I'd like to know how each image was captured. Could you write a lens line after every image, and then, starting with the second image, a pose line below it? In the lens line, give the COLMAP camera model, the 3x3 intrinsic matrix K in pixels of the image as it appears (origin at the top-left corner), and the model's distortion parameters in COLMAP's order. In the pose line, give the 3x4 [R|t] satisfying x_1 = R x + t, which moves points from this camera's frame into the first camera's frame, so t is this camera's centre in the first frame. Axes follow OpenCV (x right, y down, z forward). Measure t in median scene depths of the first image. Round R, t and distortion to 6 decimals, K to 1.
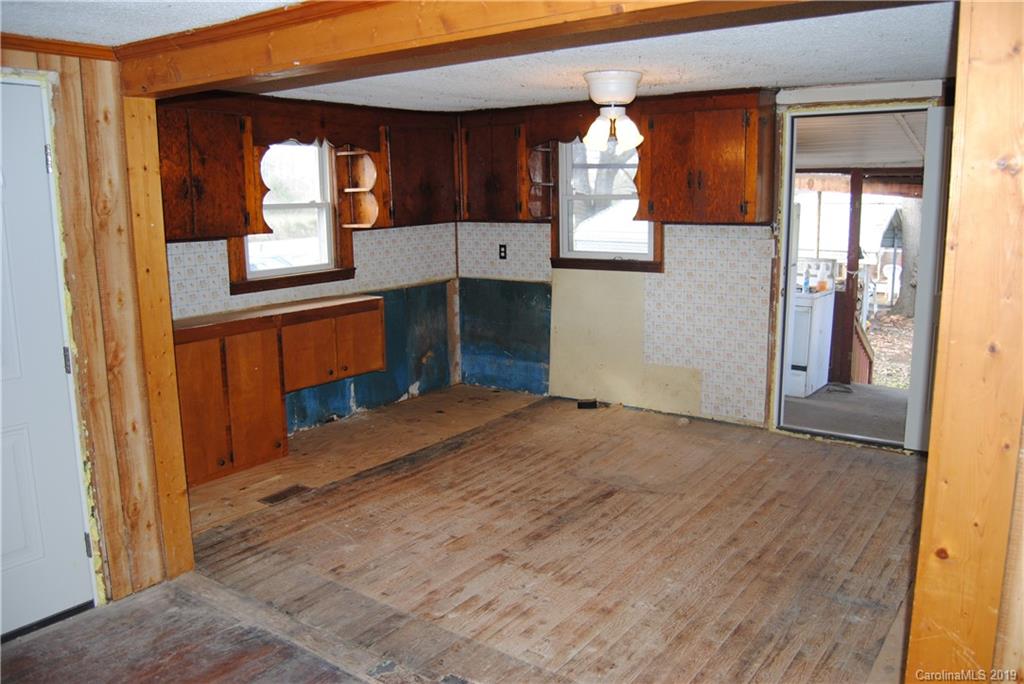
lens RADIAL K [[806.2, 0, 513.1], [0, 806.2, 338.5], [0, 0, 1]] dist [-0.091850, 0.030684]
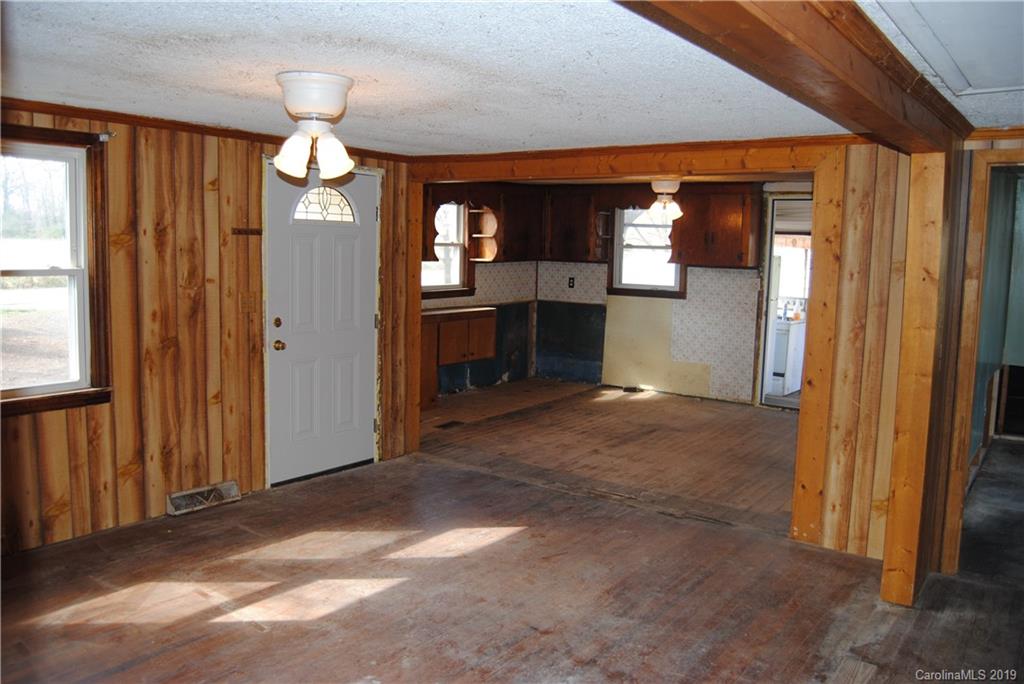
lens RADIAL K [[823.8, 0, 512.0], [0, 823.8, 342.0], [0, 0, 1]] dist [-0.081250, 0.009650]
pose [[0.999302, 0.036926, 0.005613, -0.151286], [-0.036553, 0.997756, -0.056090, 0.101914], [-0.007671, 0.055846, 0.998410, -0.550658]]
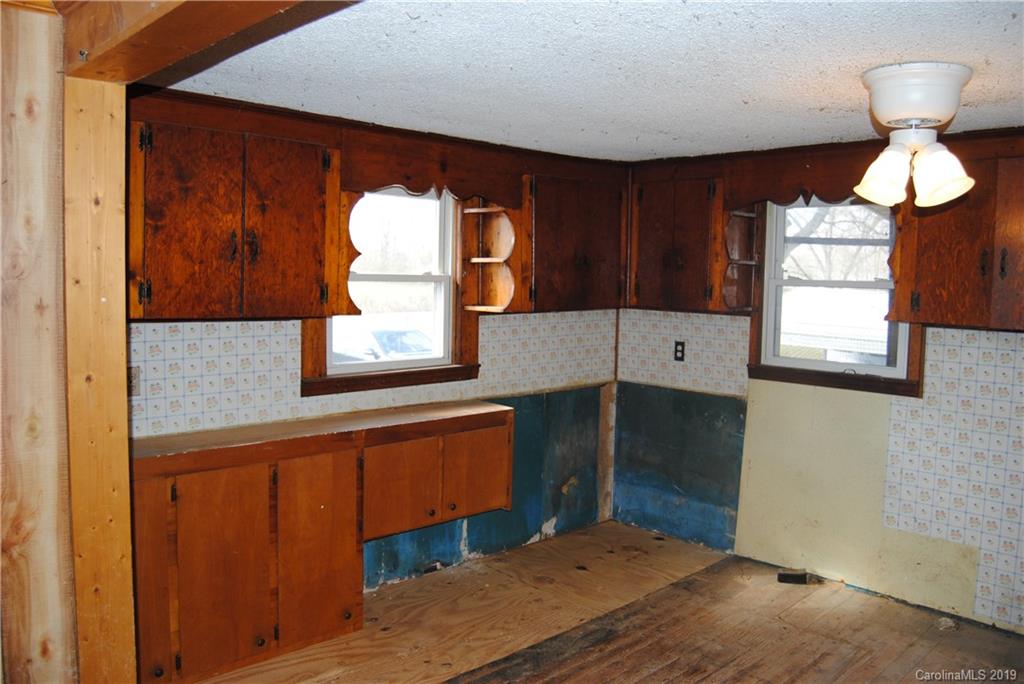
lens RADIAL K [[806.2, 0, 513.1], [0, 806.2, 338.5], [0, 0, 1]] dist [-0.091850, 0.030684]
pose [[0.981947, 0.050894, -0.182182, -0.036082], [-0.068131, 0.993642, -0.089635, -0.052872], [0.176462, 0.100429, 0.979171, 0.308964]]
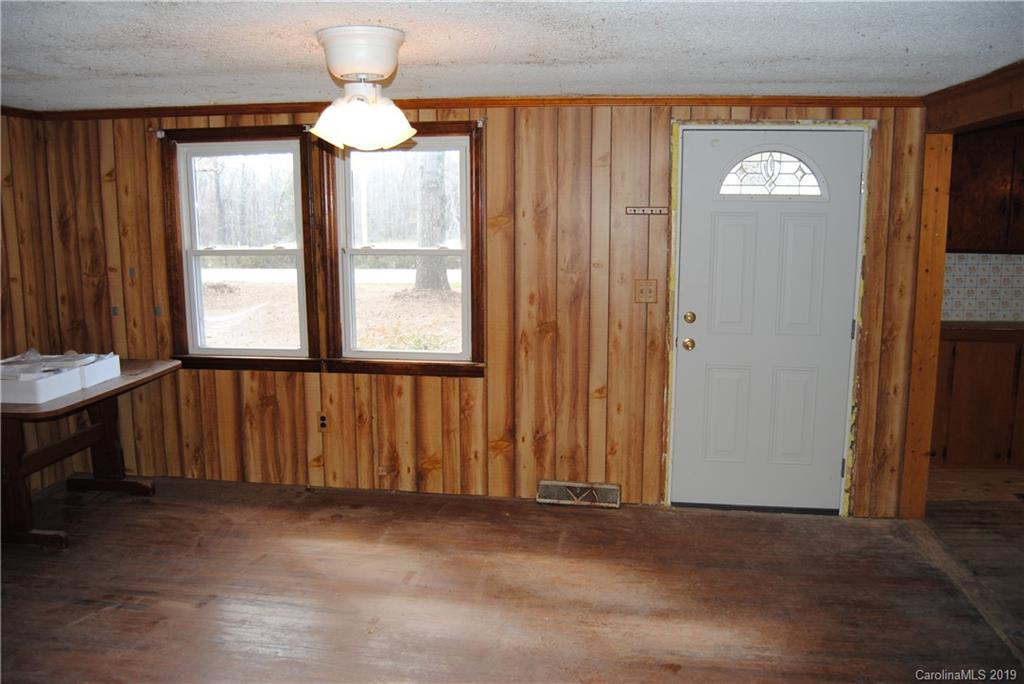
lens RADIAL K [[806.2, 0, 513.1], [0, 806.2, 338.5], [0, 0, 1]] dist [-0.091850, 0.030684]
pose [[0.469152, 0.144786, -0.871168, 0.211908], [-0.157927, 0.984322, 0.078544, 0.016767], [0.868882, 0.100731, 0.484663, -0.108063]]
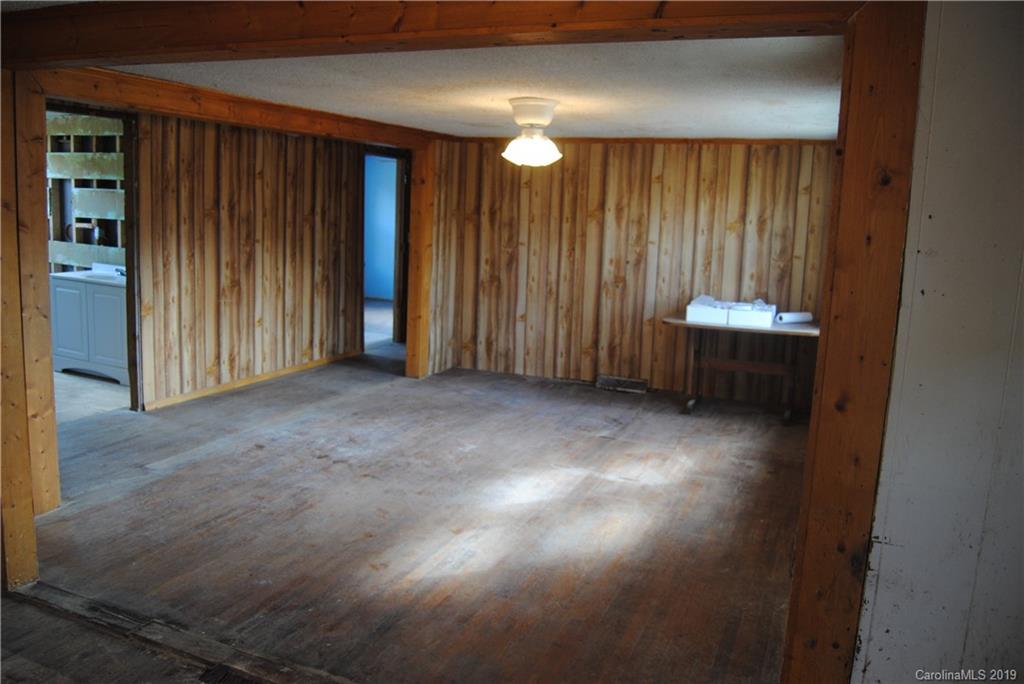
lens RADIAL K [[794.0, 0, 514.3], [0, 794.0, 327.7], [0, 0, 1]] dist [-0.092307, 0.001435]
pose [[-0.972077, 0.007870, -0.234530, -0.066308], [-0.069567, 0.944844, 0.320047, -0.159642], [0.224113, 0.327425, -0.917914, 0.927444]]
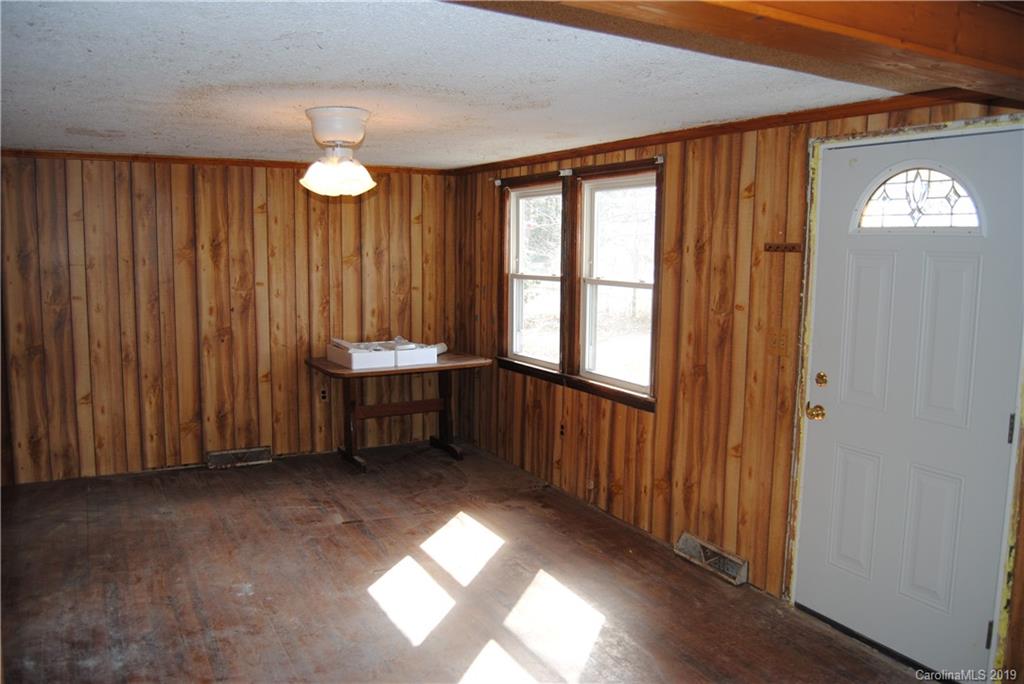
lens RADIAL K [[806.2, 0, 513.1], [0, 806.2, 338.5], [0, 0, 1]] dist [-0.091850, 0.030684]
pose [[-0.424887, 0.104914, -0.899146, 0.275363], [-0.169081, 0.966585, 0.192681, -0.086825], [0.889316, 0.233896, -0.392950, 0.480476]]
